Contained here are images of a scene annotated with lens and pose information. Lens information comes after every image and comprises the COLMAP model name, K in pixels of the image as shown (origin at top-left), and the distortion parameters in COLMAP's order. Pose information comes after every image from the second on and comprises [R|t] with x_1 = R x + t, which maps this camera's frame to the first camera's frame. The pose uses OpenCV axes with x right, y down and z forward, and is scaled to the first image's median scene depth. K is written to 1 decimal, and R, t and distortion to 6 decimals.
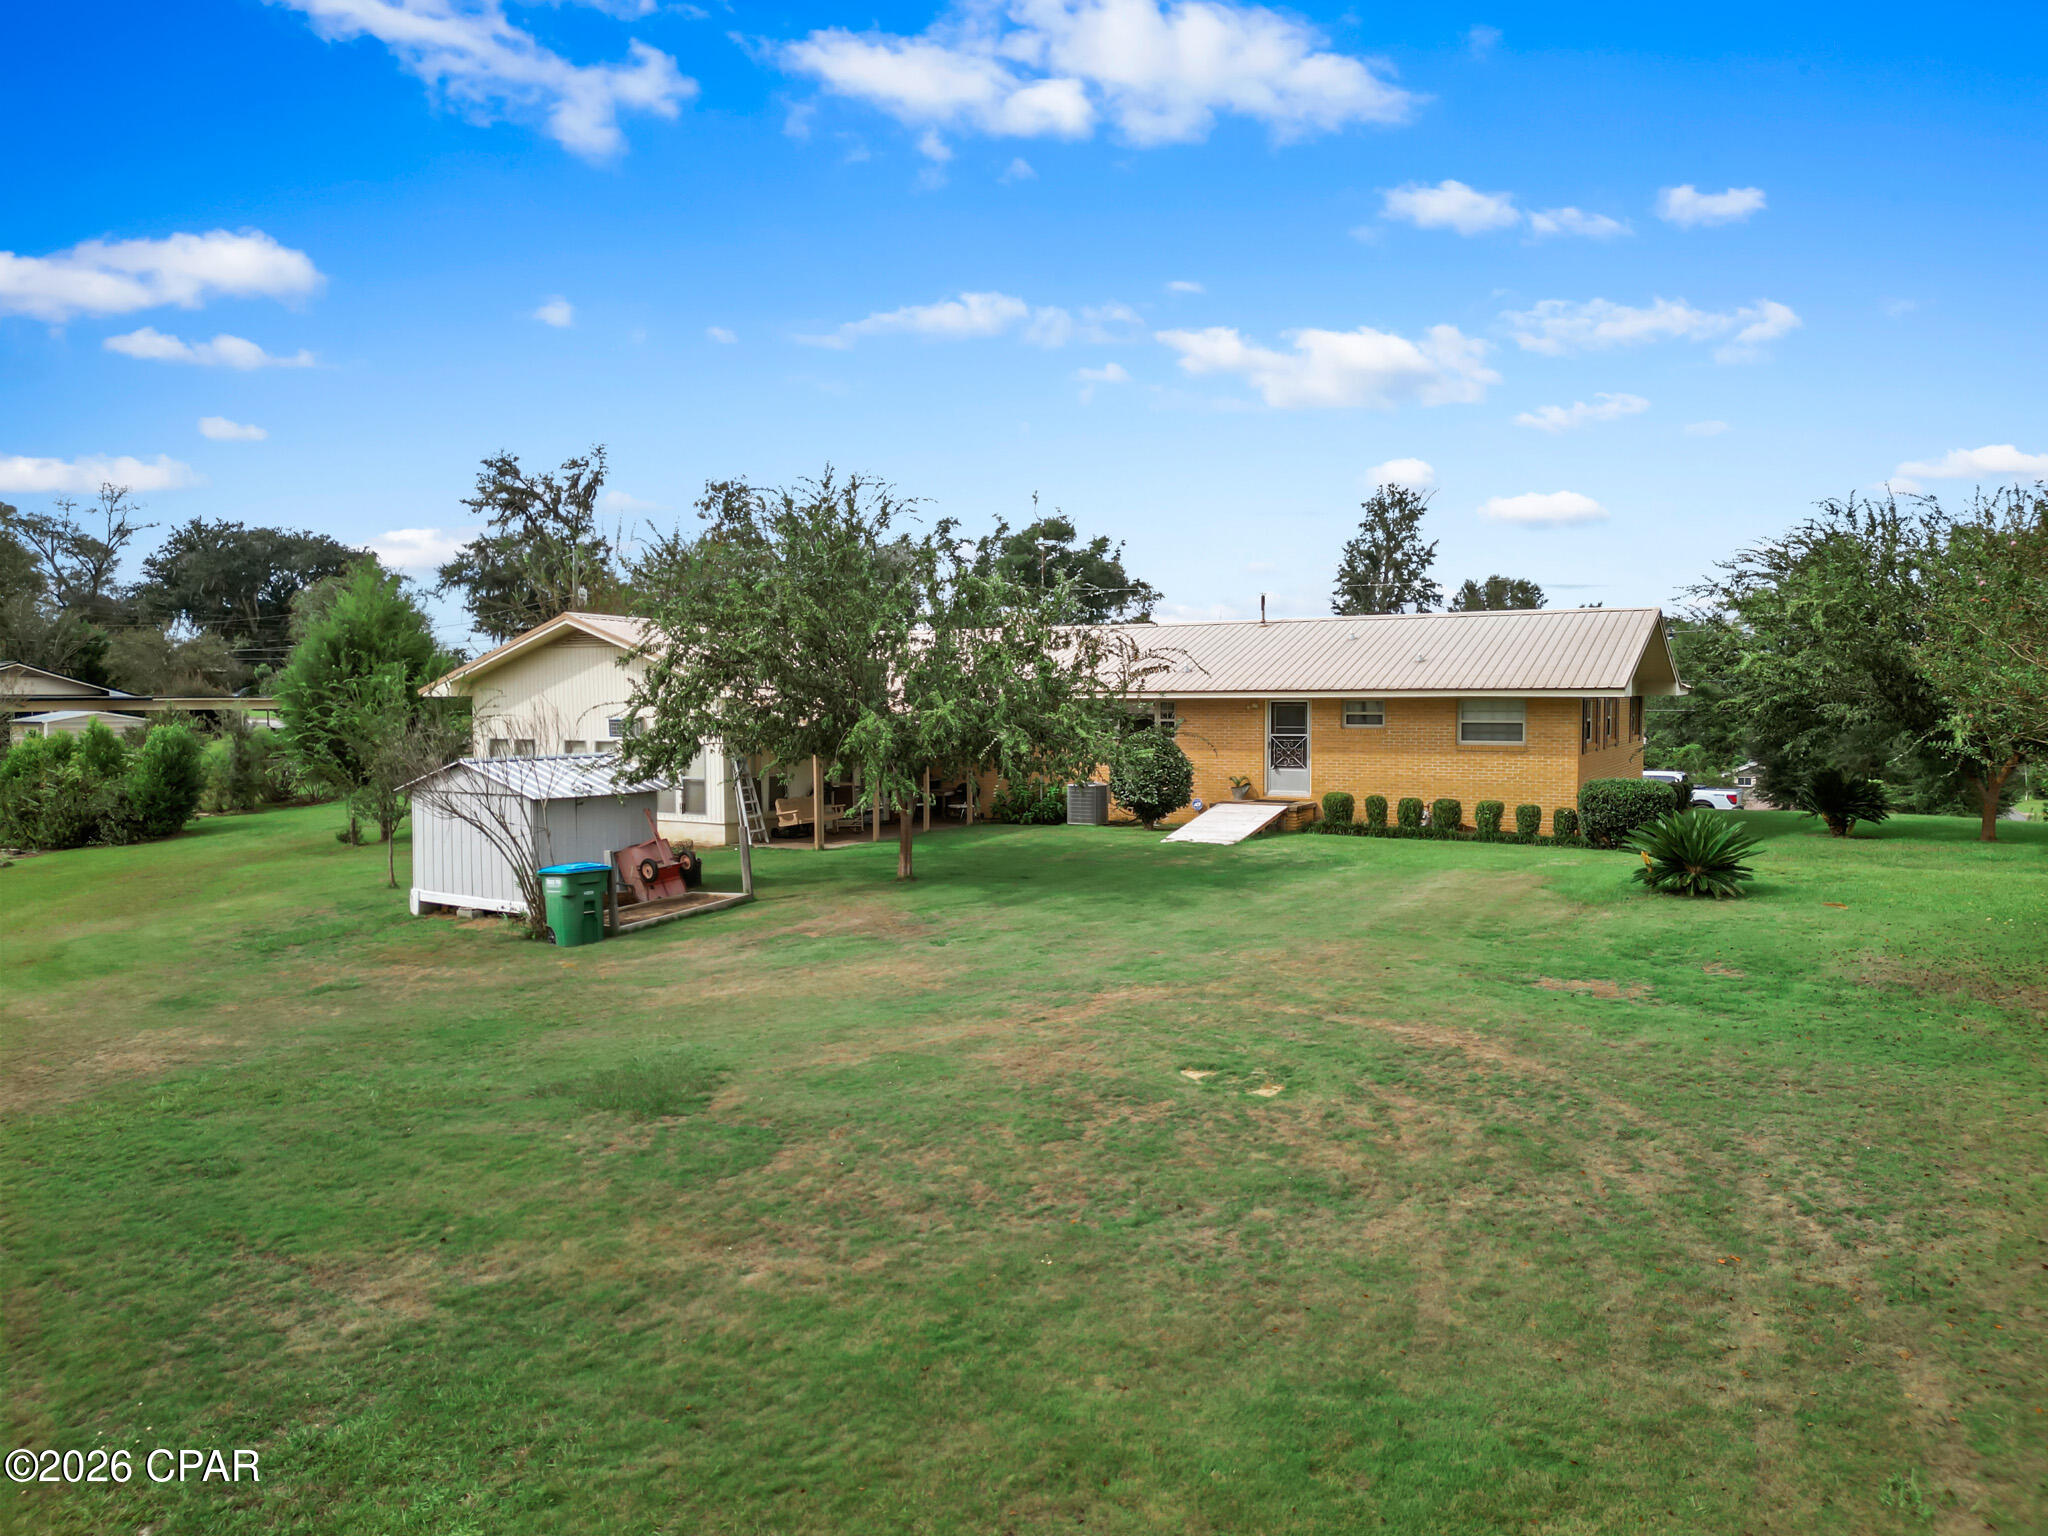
lens RADIAL K [[1469.0, 0, 1024.0], [0, 1469.0, 768.0], [0, 0, 1]] dist [0.112731, -0.126286]
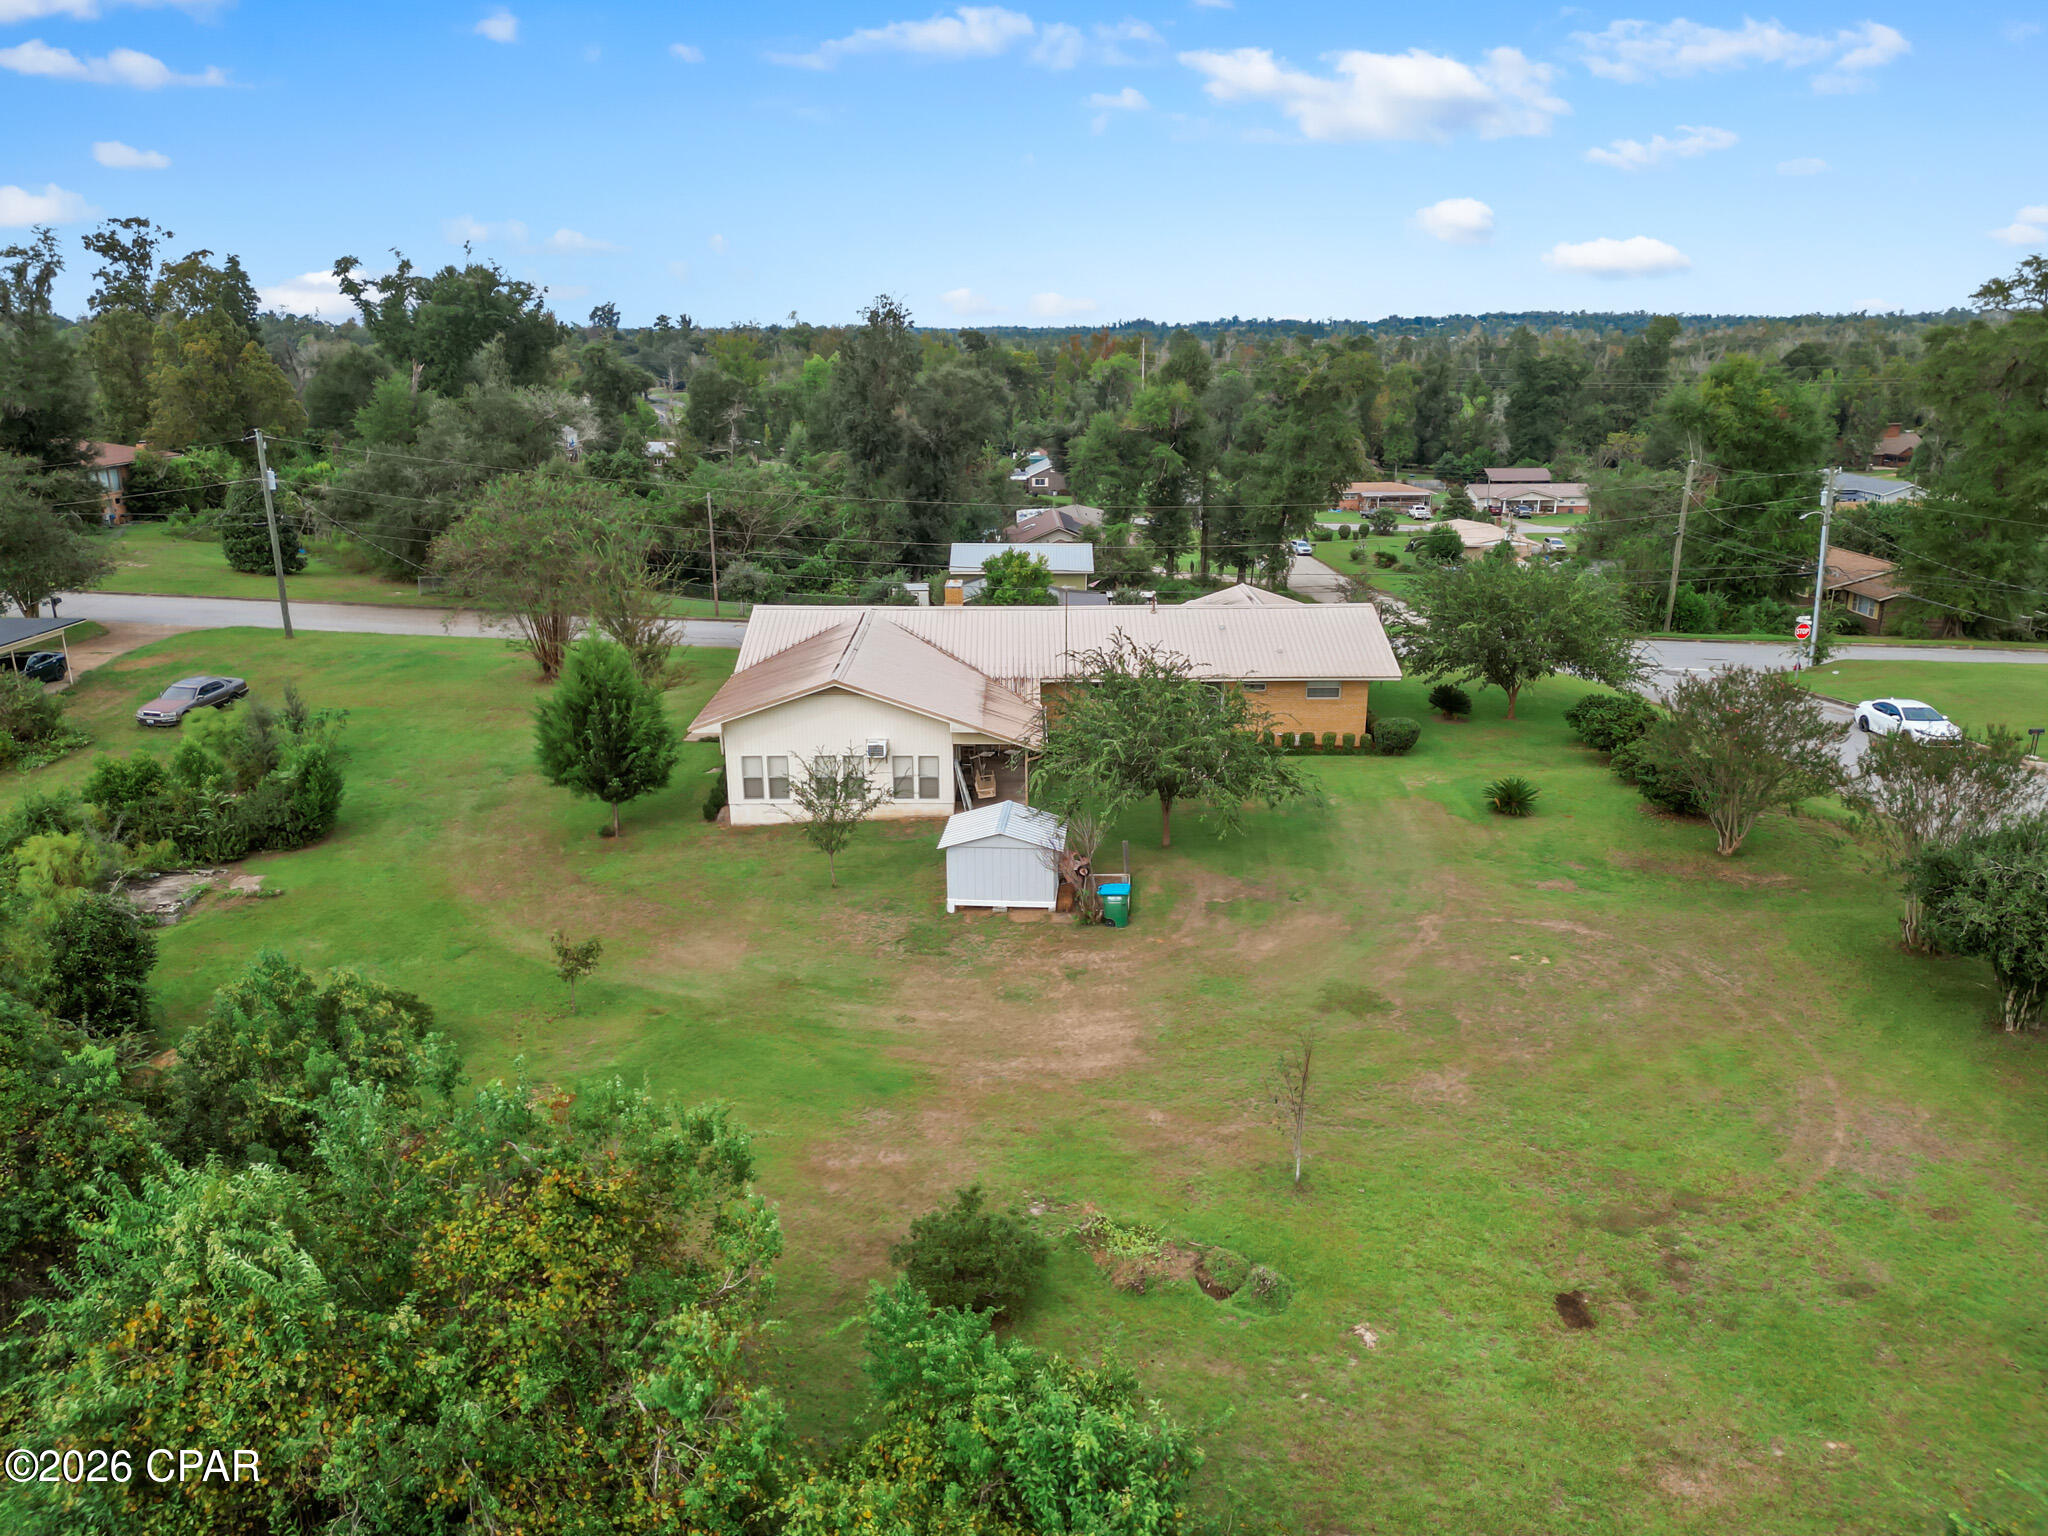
lens RADIAL K [[1433.1, 0, 1084.6], [0, 1433.1, 764.4], [0, 0, 1]] dist [0.047012, -0.002104]
pose [[0.863495, -0.141718, 0.484038, -0.826951], [0.027861, 0.971649, 0.234781, -0.365687], [-0.503588, -0.189246, 0.842962, -0.390073]]
